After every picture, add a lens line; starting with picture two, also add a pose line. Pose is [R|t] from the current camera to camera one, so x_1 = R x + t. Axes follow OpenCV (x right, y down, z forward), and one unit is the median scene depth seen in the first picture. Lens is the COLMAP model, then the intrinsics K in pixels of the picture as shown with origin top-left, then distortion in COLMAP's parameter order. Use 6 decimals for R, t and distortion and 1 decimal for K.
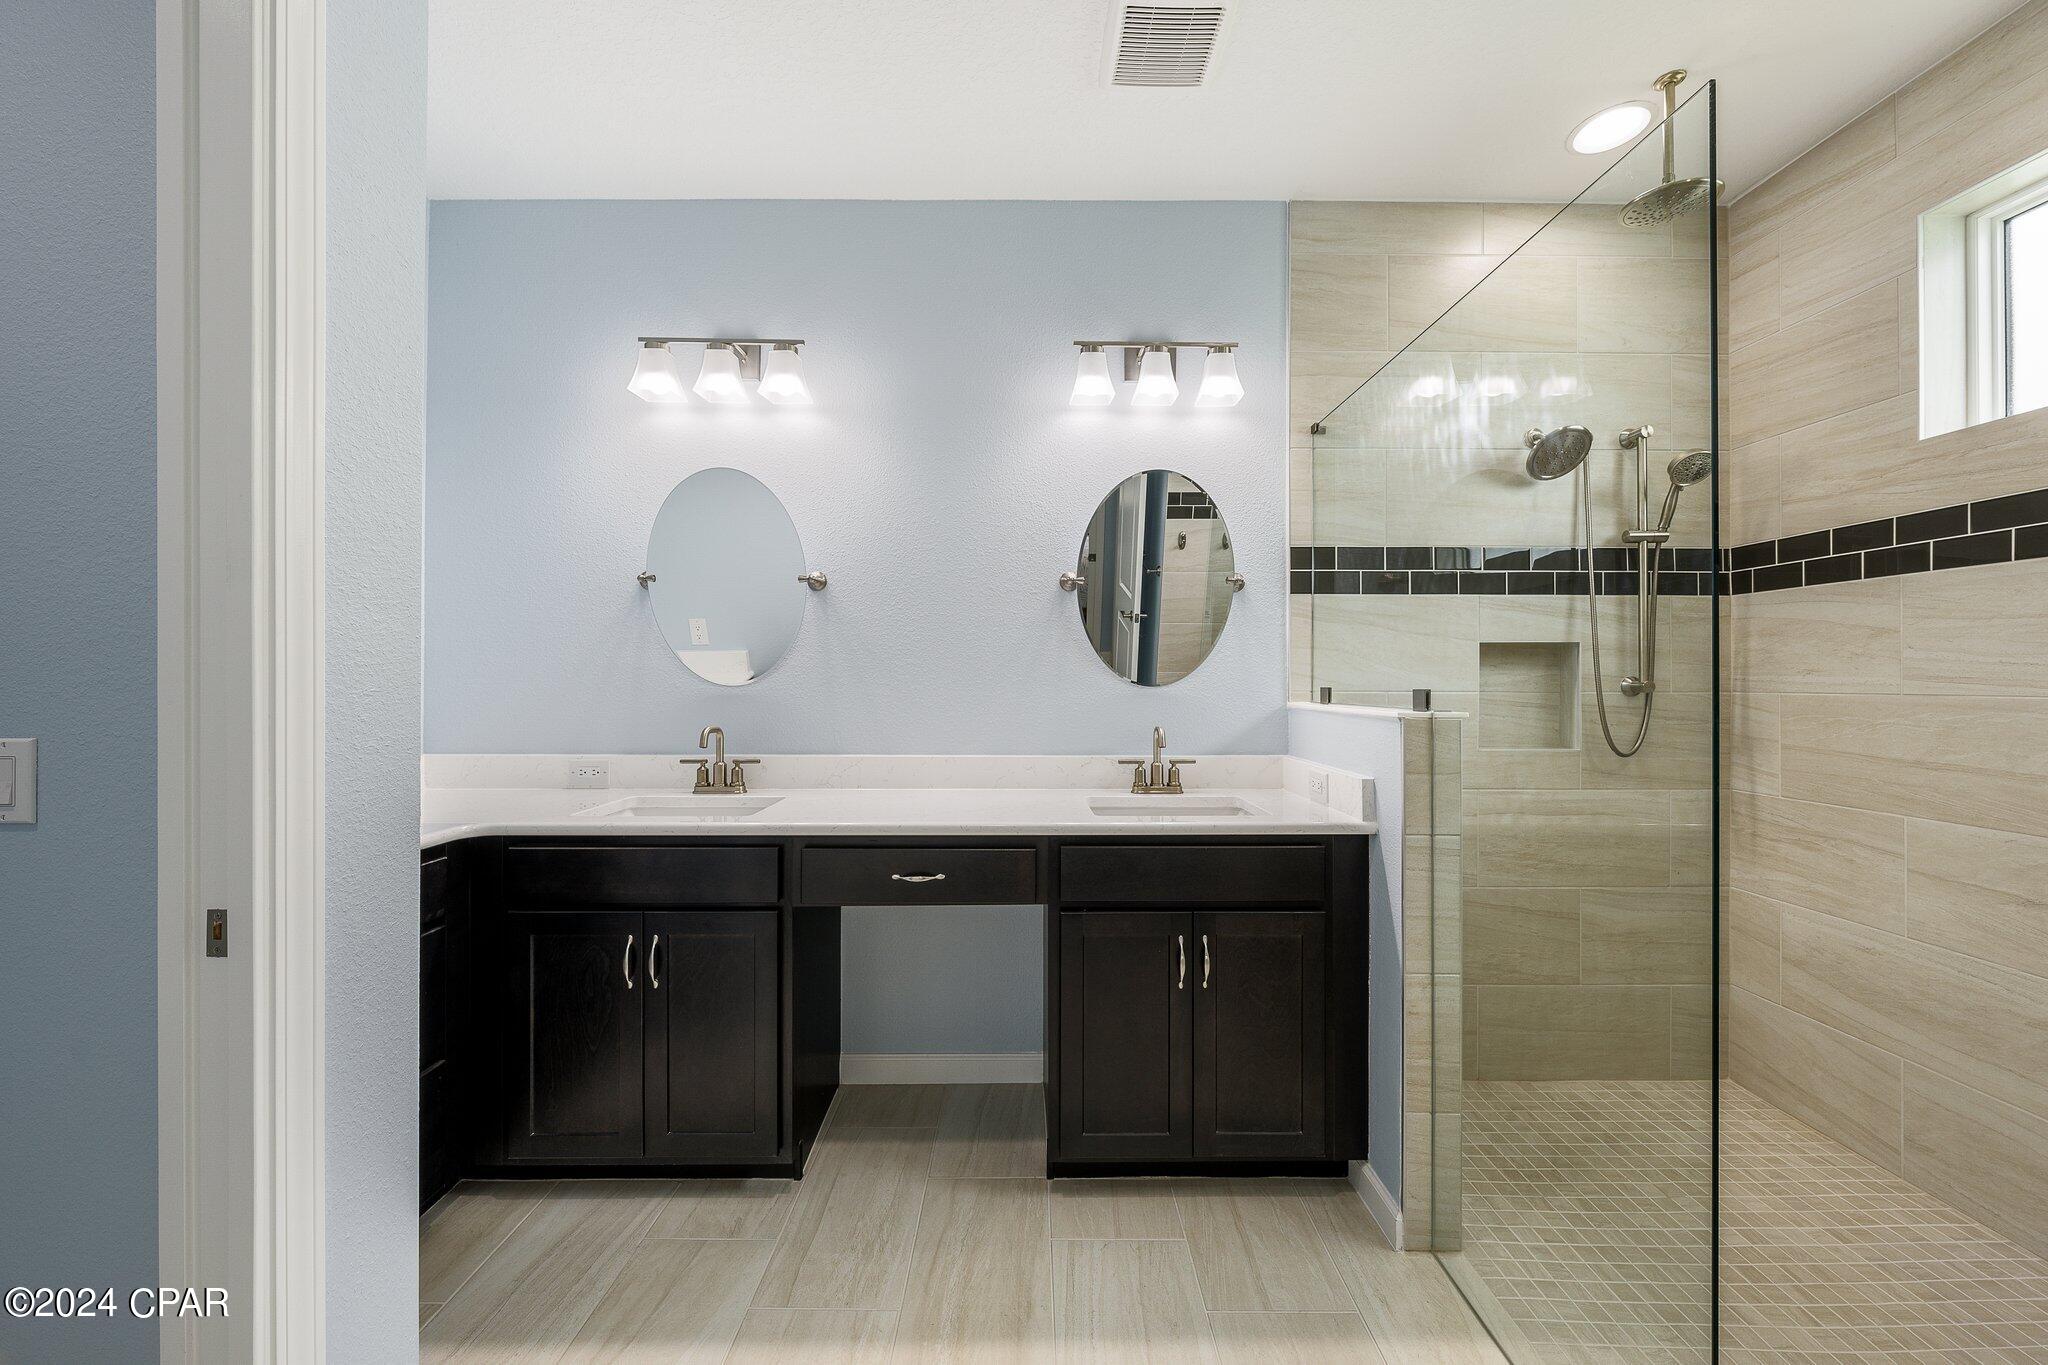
lens RADIAL K [[740.6, 0, 1031.0], [0, 740.6, 682.1], [0, 0, 1]] dist [-0.003279, -0.000296]
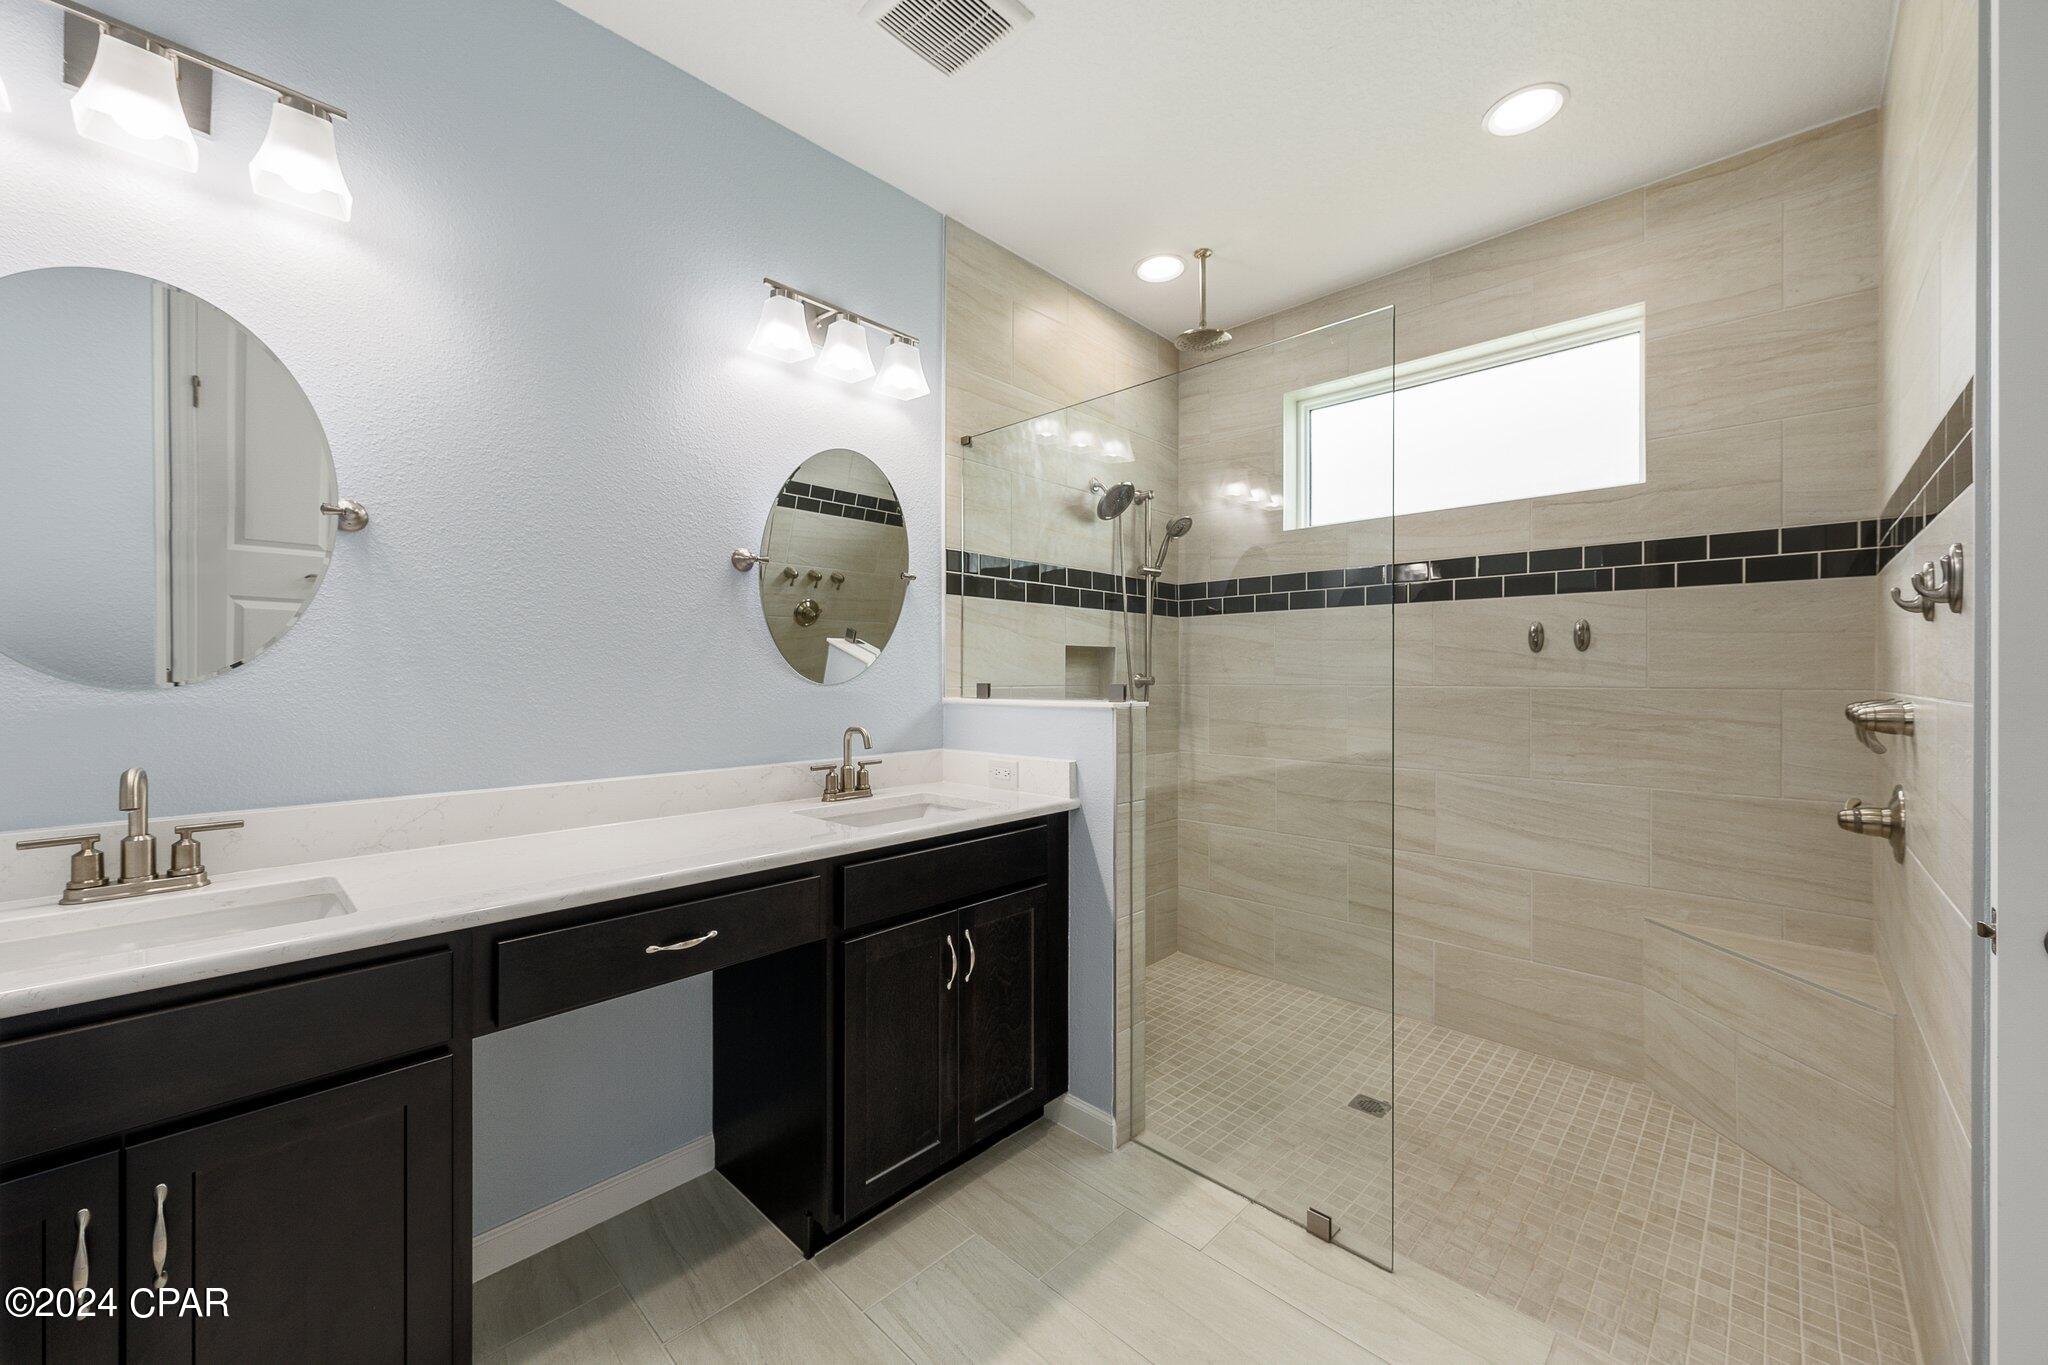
lens RADIAL K [[772.9, 0, 1018.3], [0, 772.9, 684.7], [0, 0, 1]] dist [-0.000044, -0.000083]
pose [[0.701931, -0.009895, 0.712177, -0.384843], [0.004722, 0.999946, 0.009239, -0.001131], [-0.712230, -0.003122, 0.701939, 0.175522]]
